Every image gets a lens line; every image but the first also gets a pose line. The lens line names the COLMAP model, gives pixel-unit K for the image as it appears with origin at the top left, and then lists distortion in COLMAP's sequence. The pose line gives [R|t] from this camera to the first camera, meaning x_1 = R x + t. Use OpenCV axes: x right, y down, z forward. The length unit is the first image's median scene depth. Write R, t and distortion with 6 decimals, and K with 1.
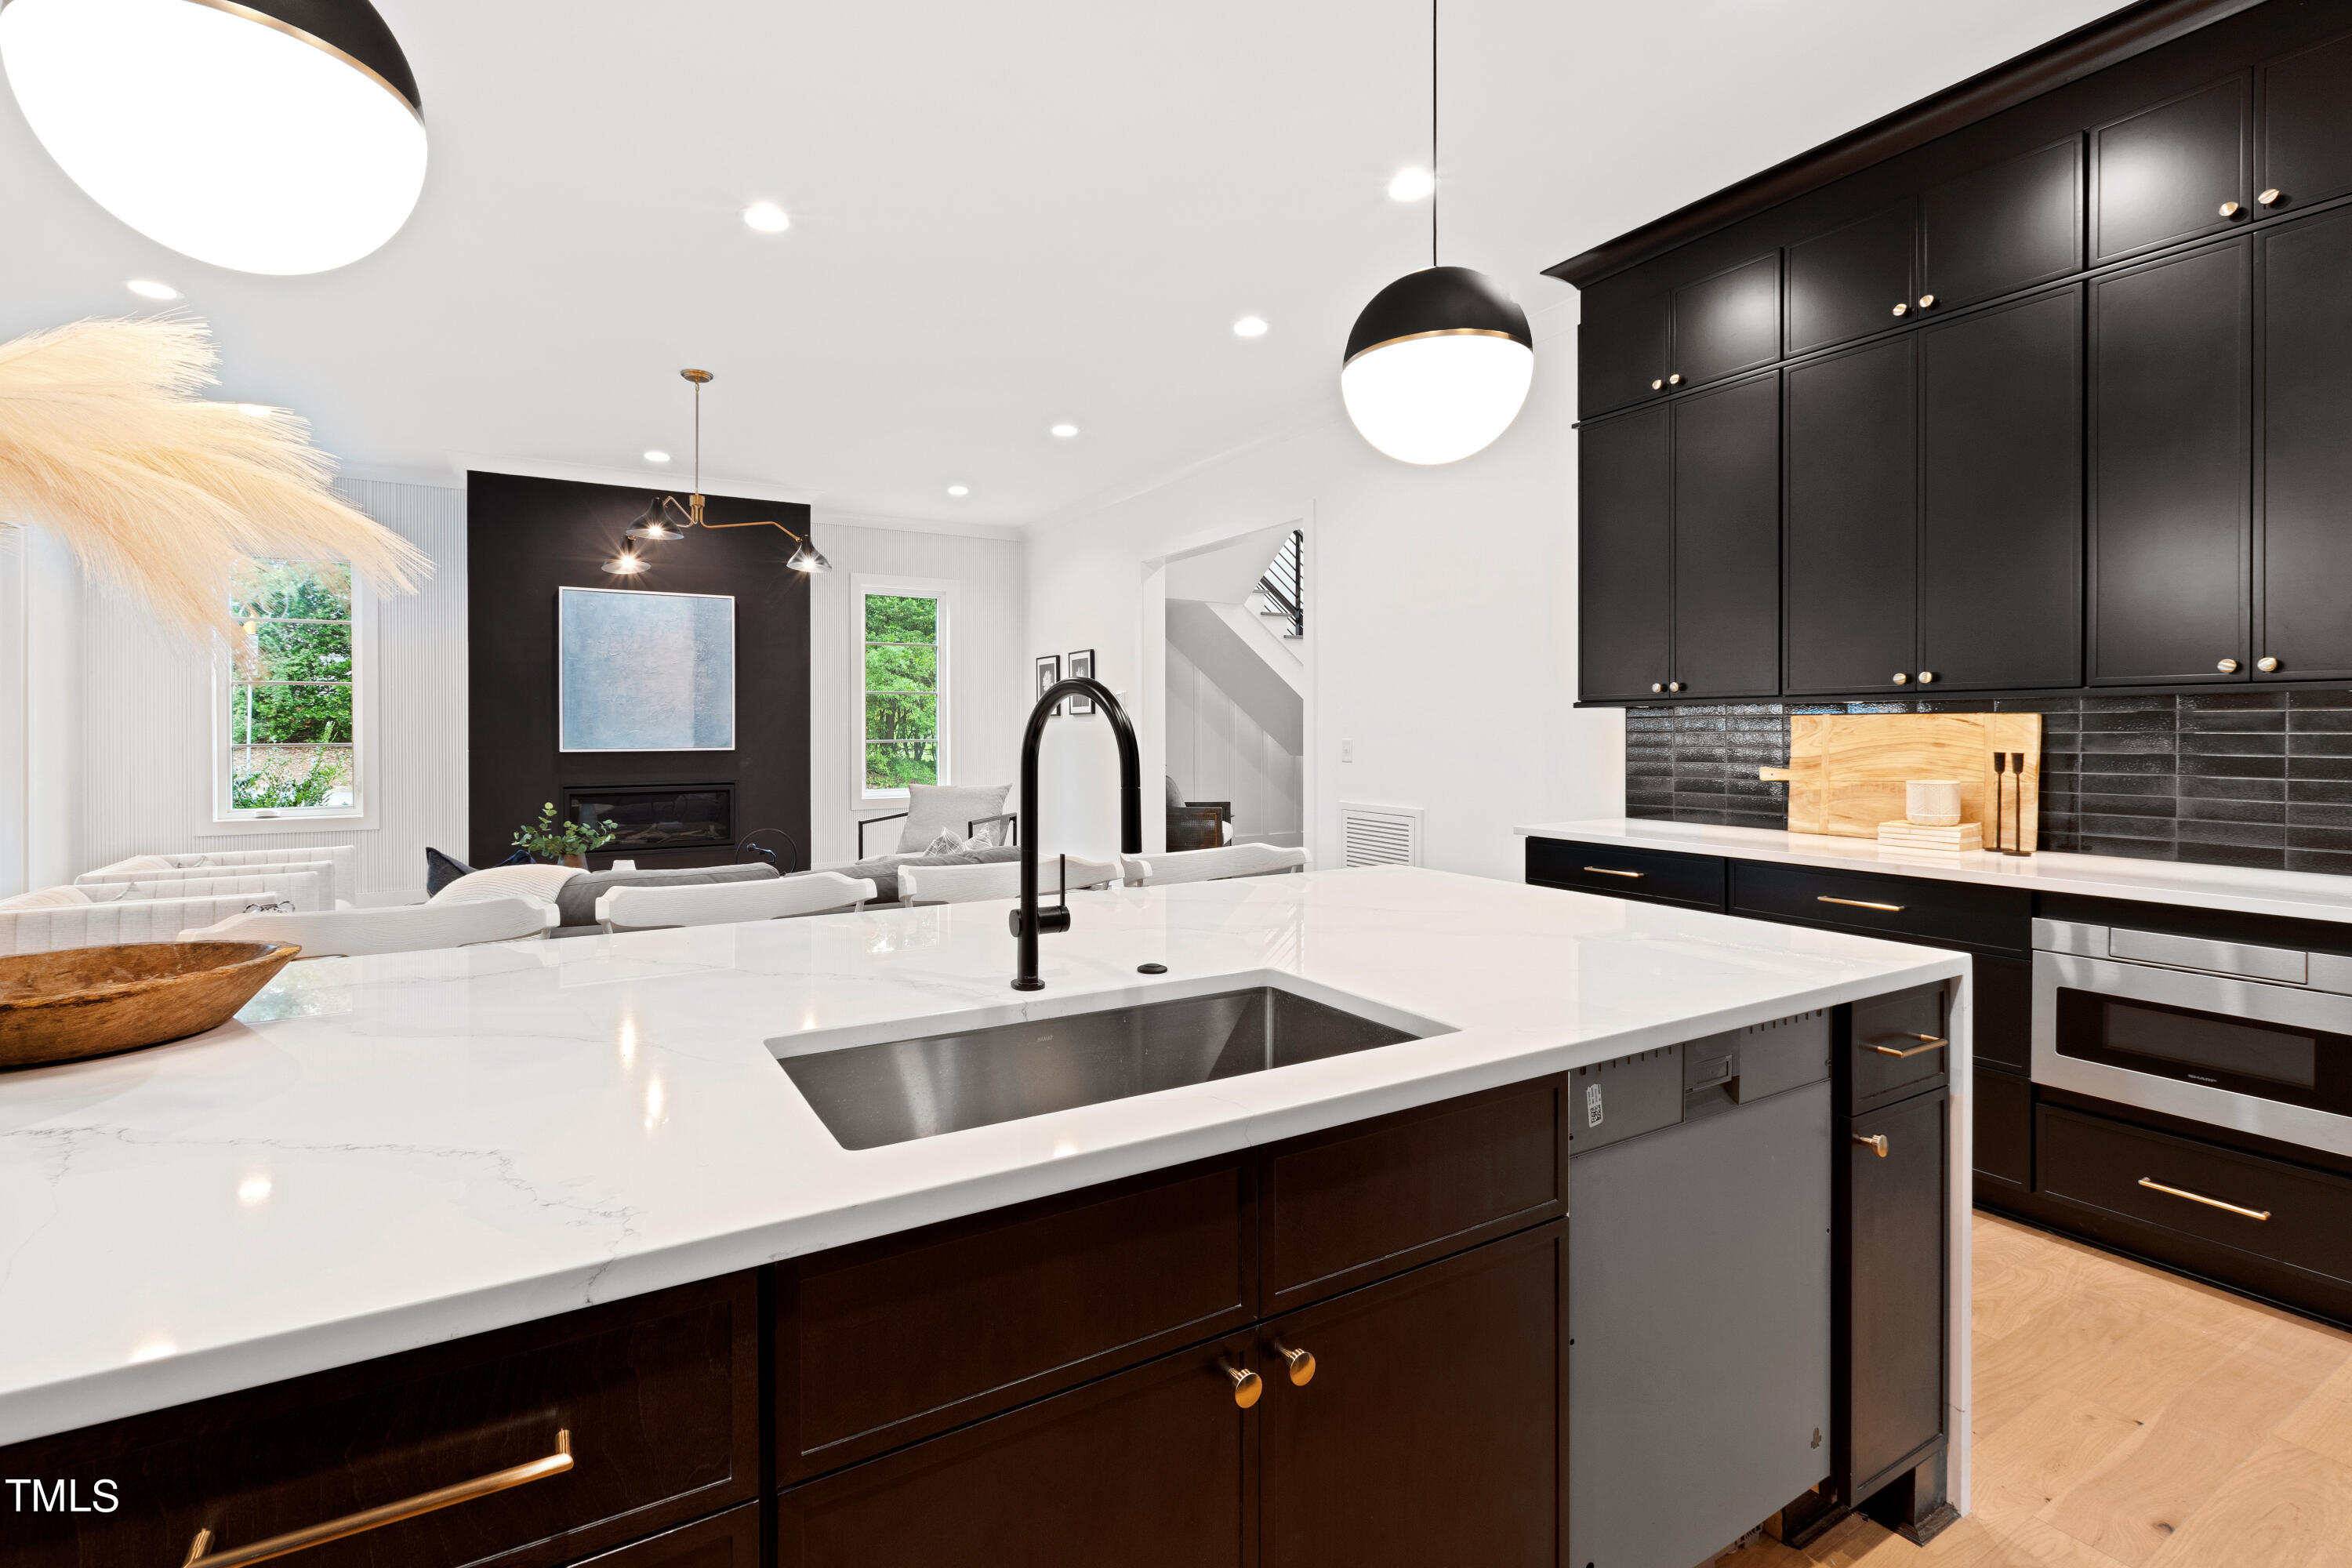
lens RADIAL K [[1058.7, 0, 1118.9], [0, 1058.7, 737.8], [0, 0, 1]] dist [0.001039, -0.000871]
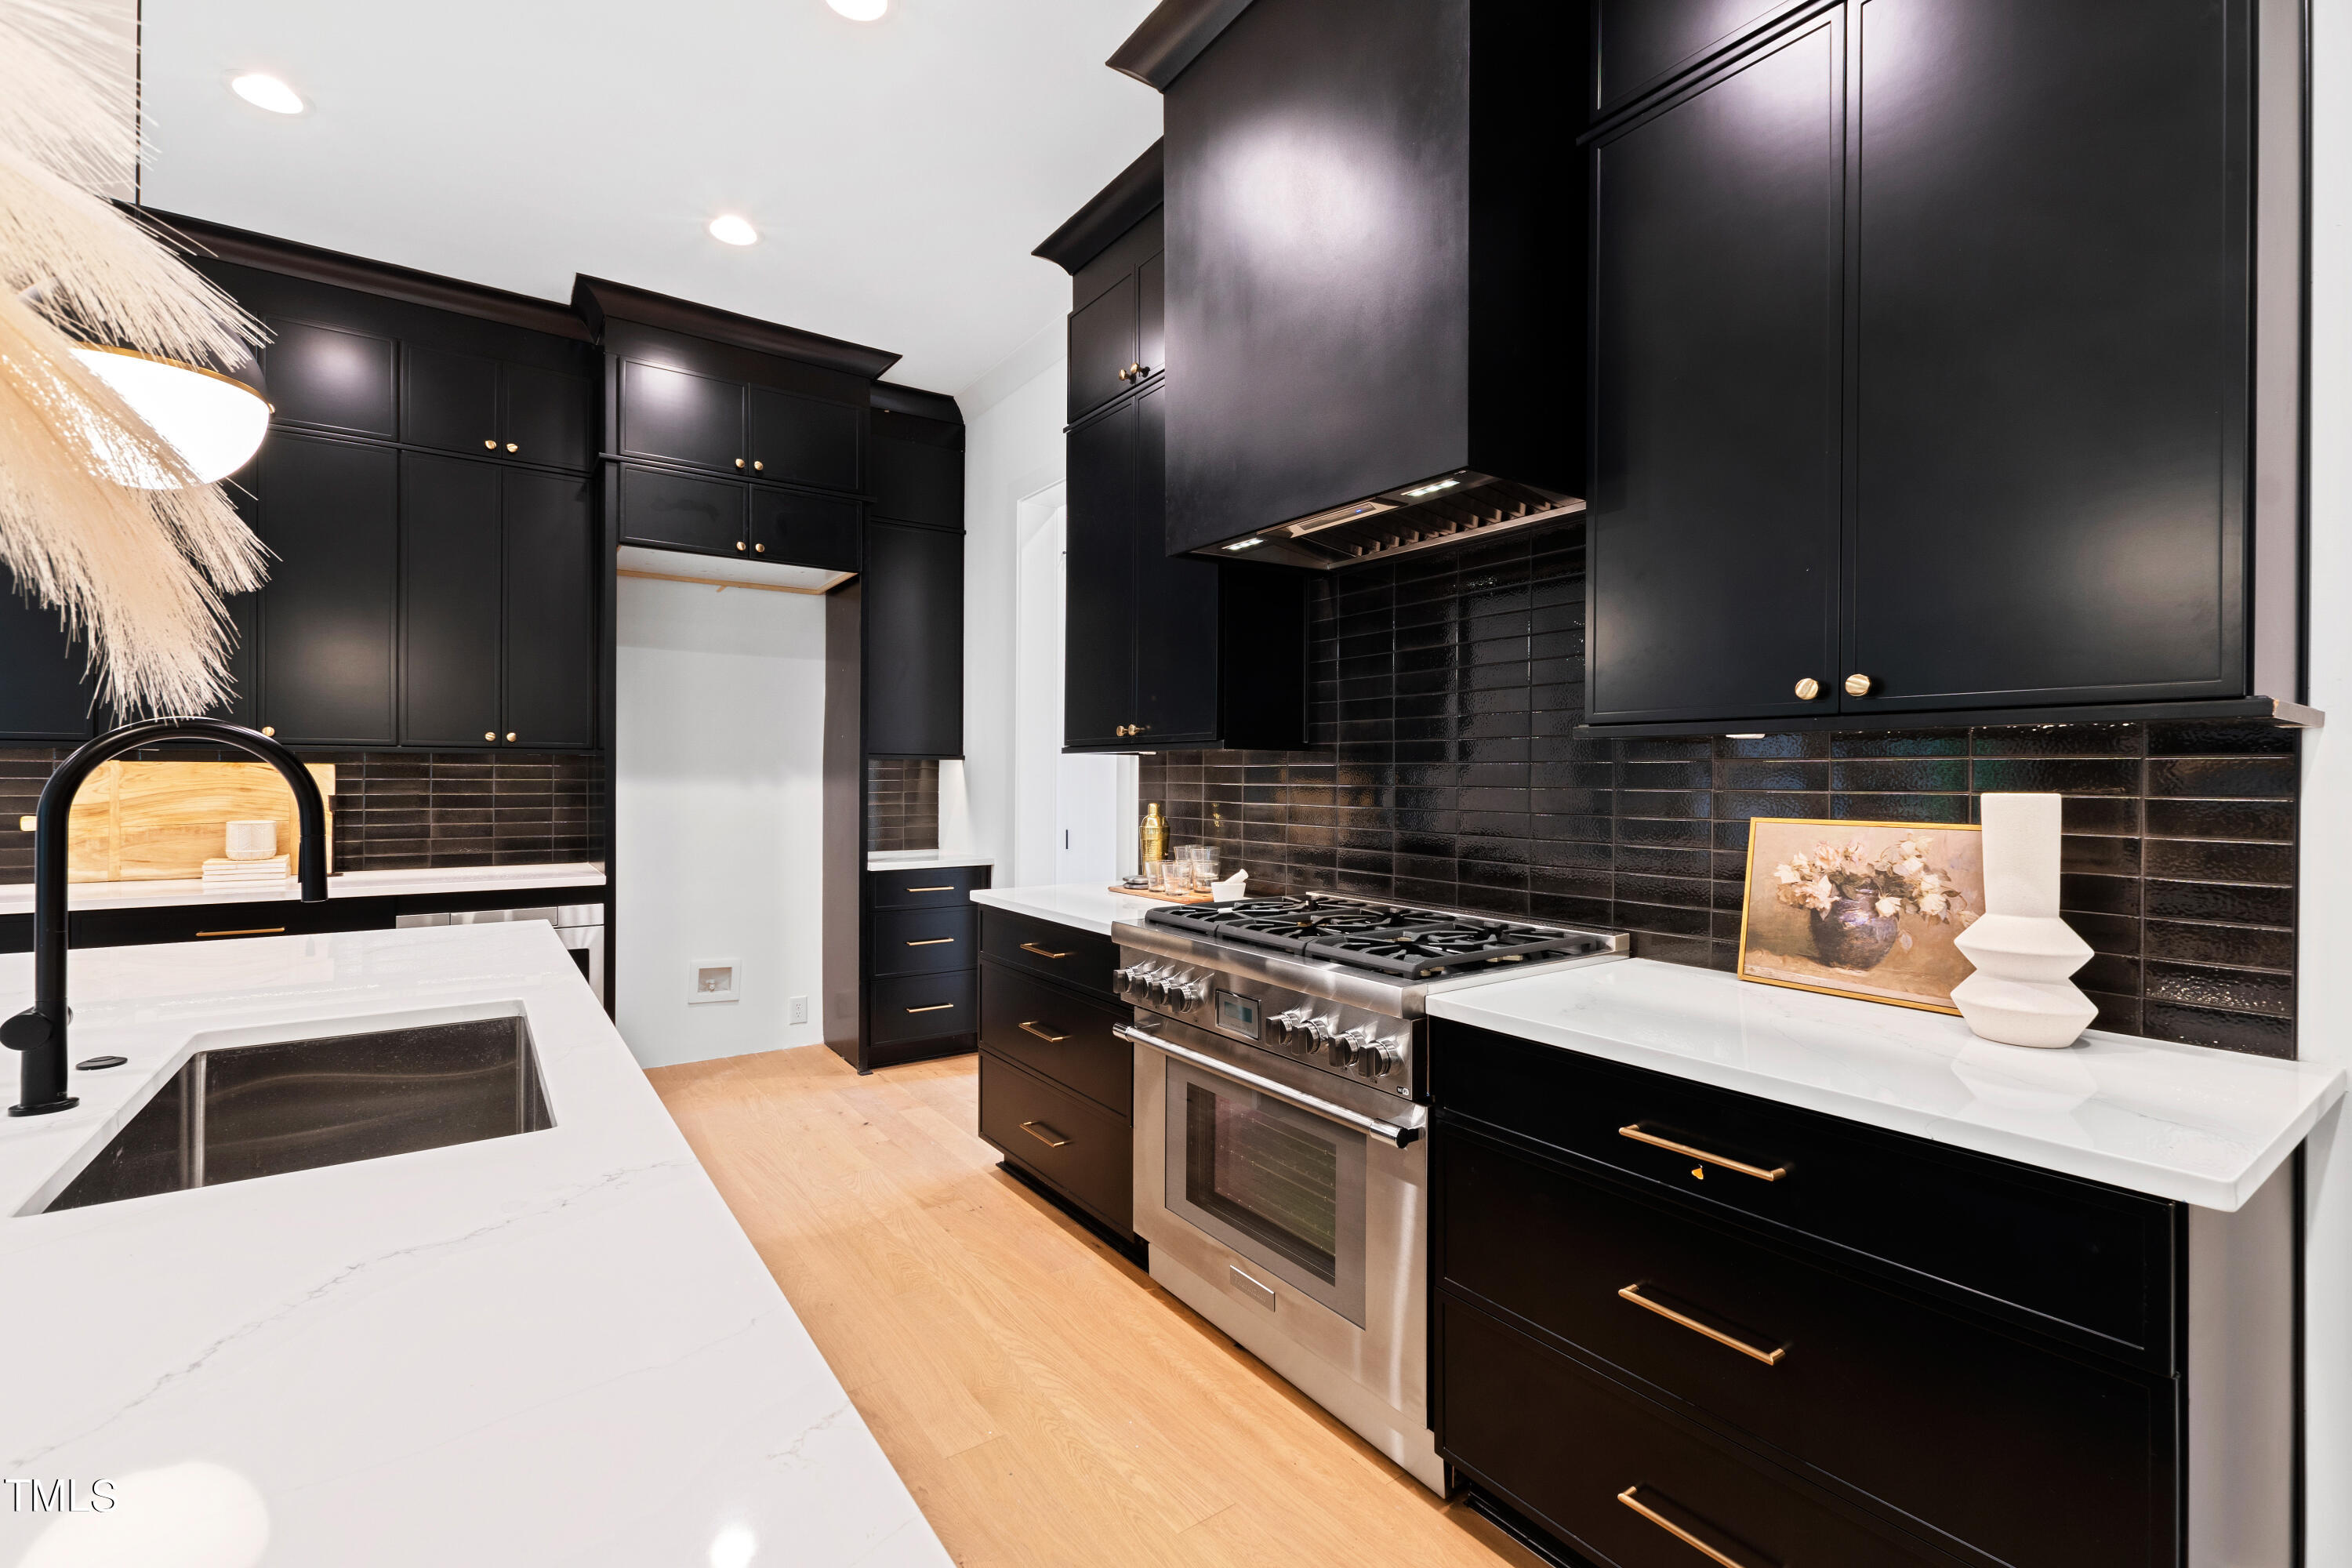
lens RADIAL K [[1007.1, 0, 1162.4], [0, 1007.1, 783.3], [0, 0, 1]] dist [0.001064, -0.000511]
pose [[-0.095523, -0.004099, 0.995419, -0.370713], [0.004256, 0.999981, 0.004526, -0.001170], [-0.995418, 0.004669, -0.095503, 0.105973]]
